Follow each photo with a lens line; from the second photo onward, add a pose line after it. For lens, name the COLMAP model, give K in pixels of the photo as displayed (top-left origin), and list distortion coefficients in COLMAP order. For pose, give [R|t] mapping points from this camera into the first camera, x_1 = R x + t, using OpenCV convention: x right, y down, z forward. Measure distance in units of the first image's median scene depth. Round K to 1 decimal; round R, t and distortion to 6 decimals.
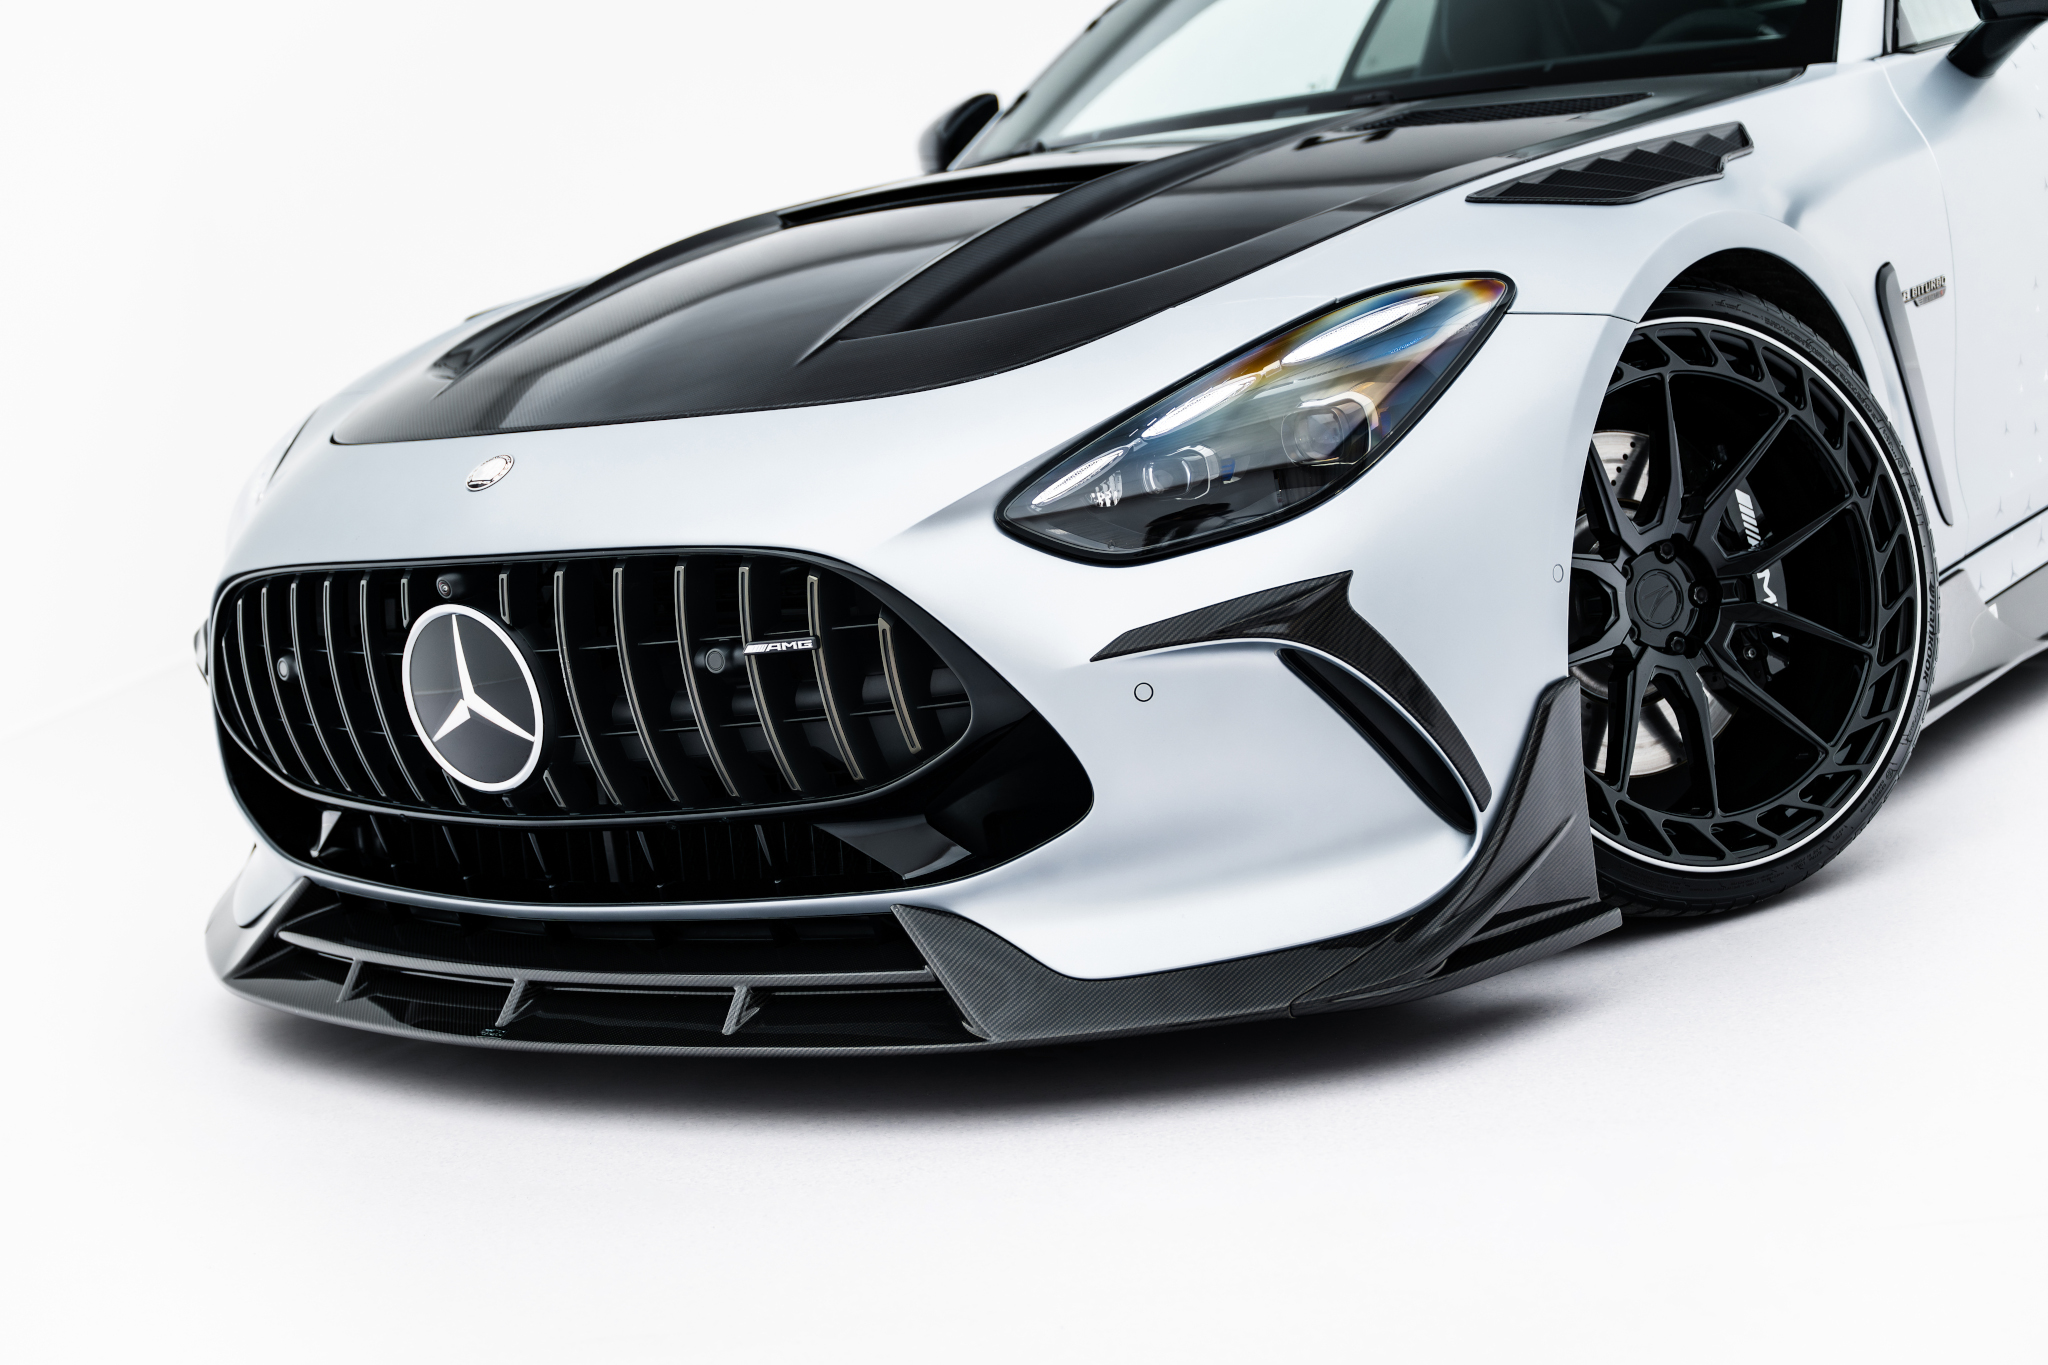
lens RADIAL K [[3206.5, 0, 1024.0], [0, 3206.5, 682.5], [0, 0, 1]] dist [-0.018877, 0.043152]
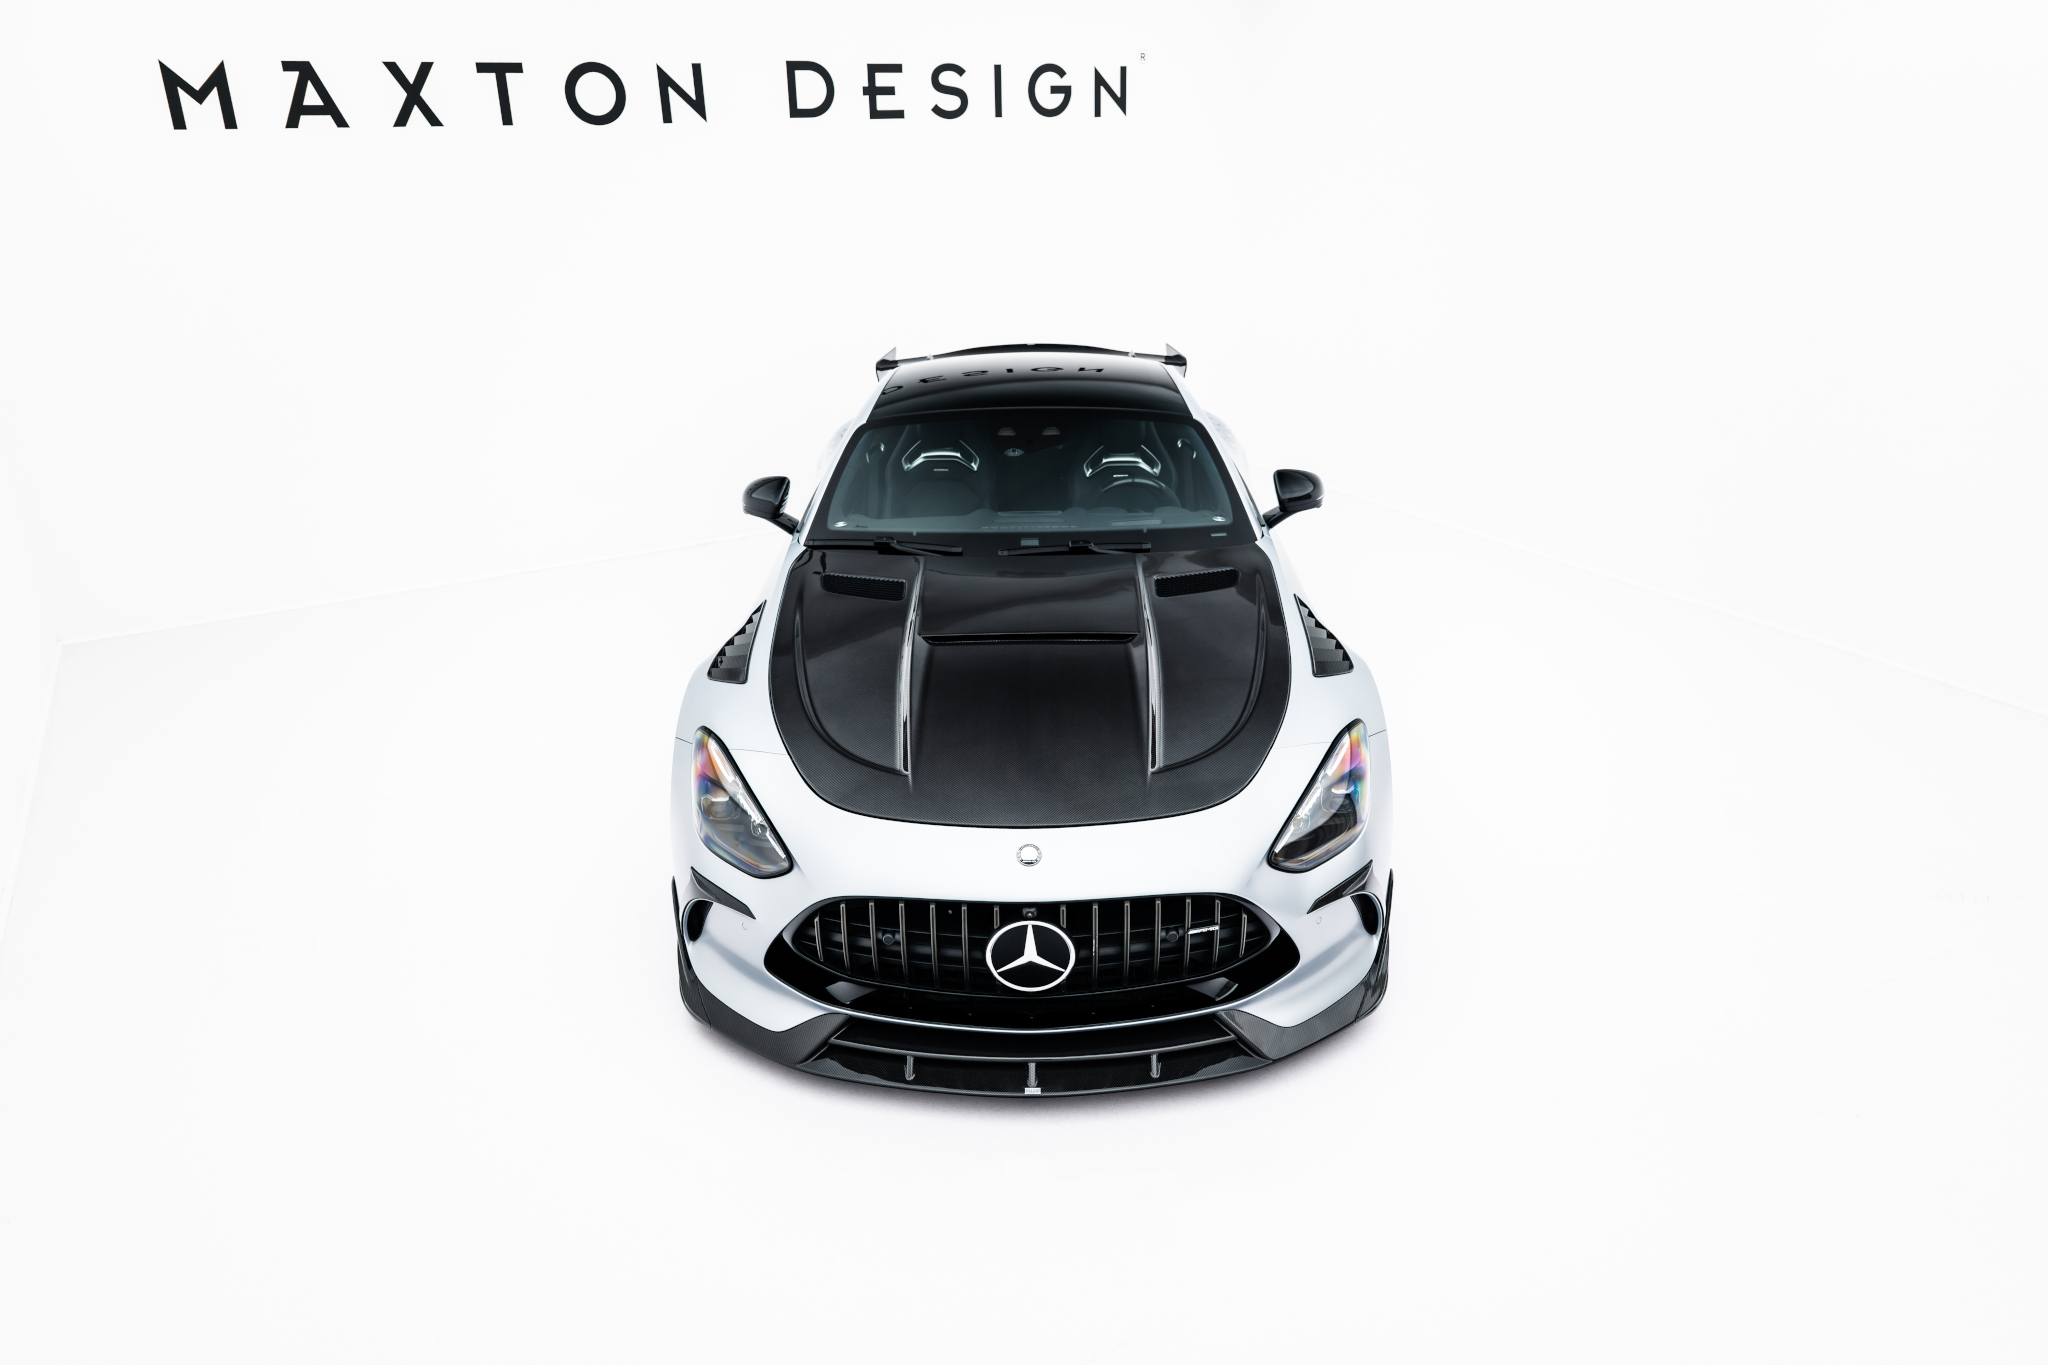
lens RADIAL K [[1351.0, 0, 1024.0], [0, 1351.0, 682.5], [0, 0, 1]] dist [0.000067, 0.062029]
pose [[0.797082, -0.123728, 0.591060, -0.739653], [0.002057, 0.979335, 0.202233, -0.387419], [-0.603867, -0.159980, 0.780865, 0.316064]]
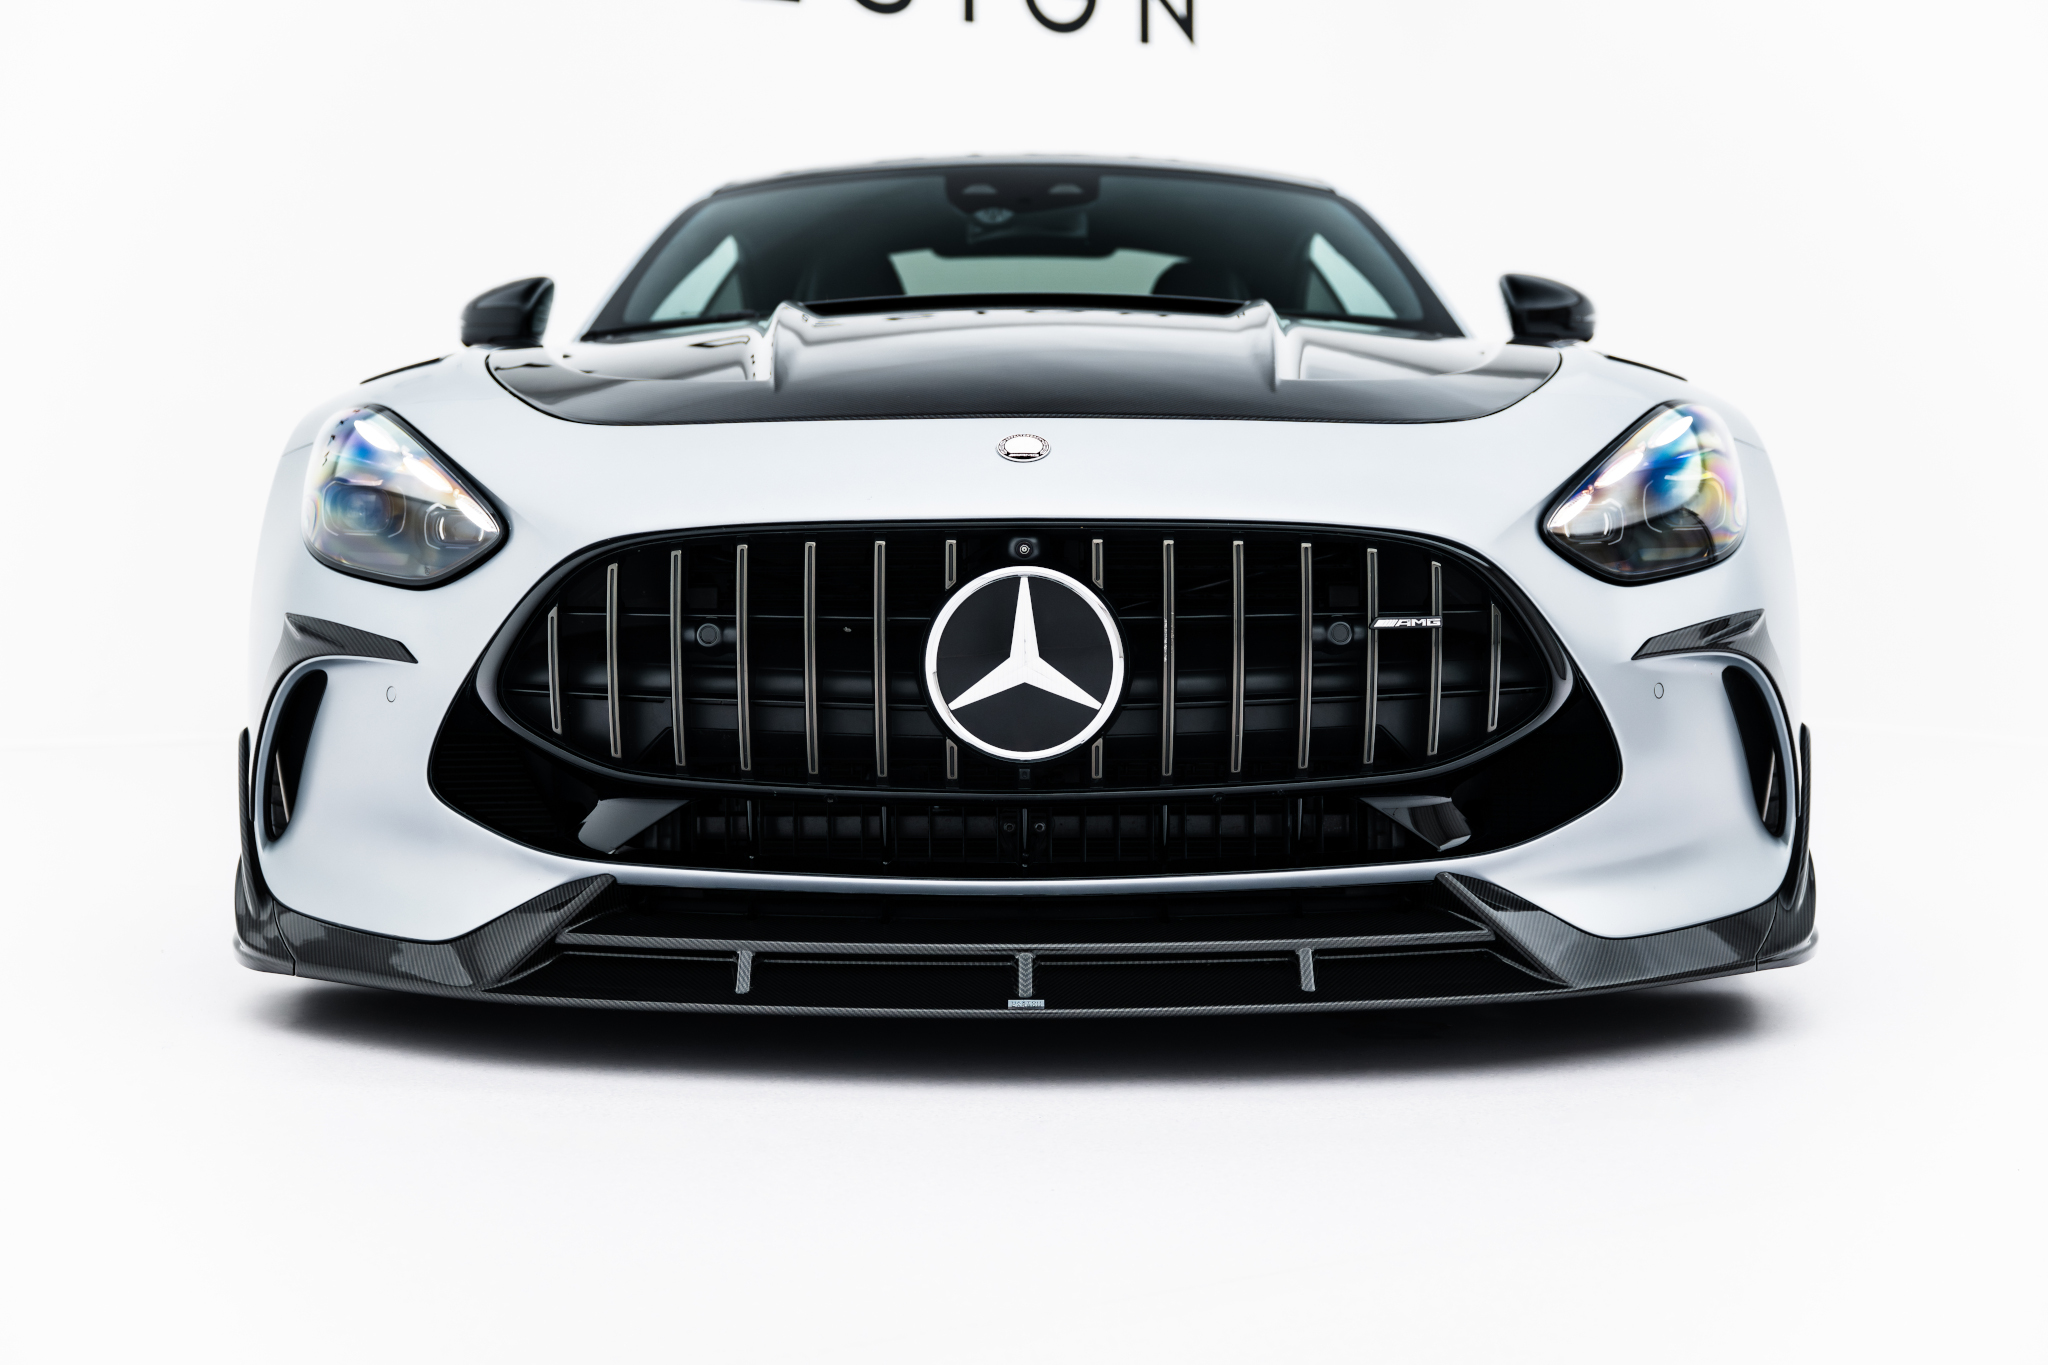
lens RADIAL K [[2582.4, 0, 1024.0], [0, 2582.4, 682.5], [0, 0, 1]] dist [-0.006797, -0.006980]
pose [[0.791538, 0.092736, 0.604043, -0.688577], [-0.009138, 0.990105, -0.140033, 0.129150], [-0.611052, 0.105322, 0.784553, 0.387954]]
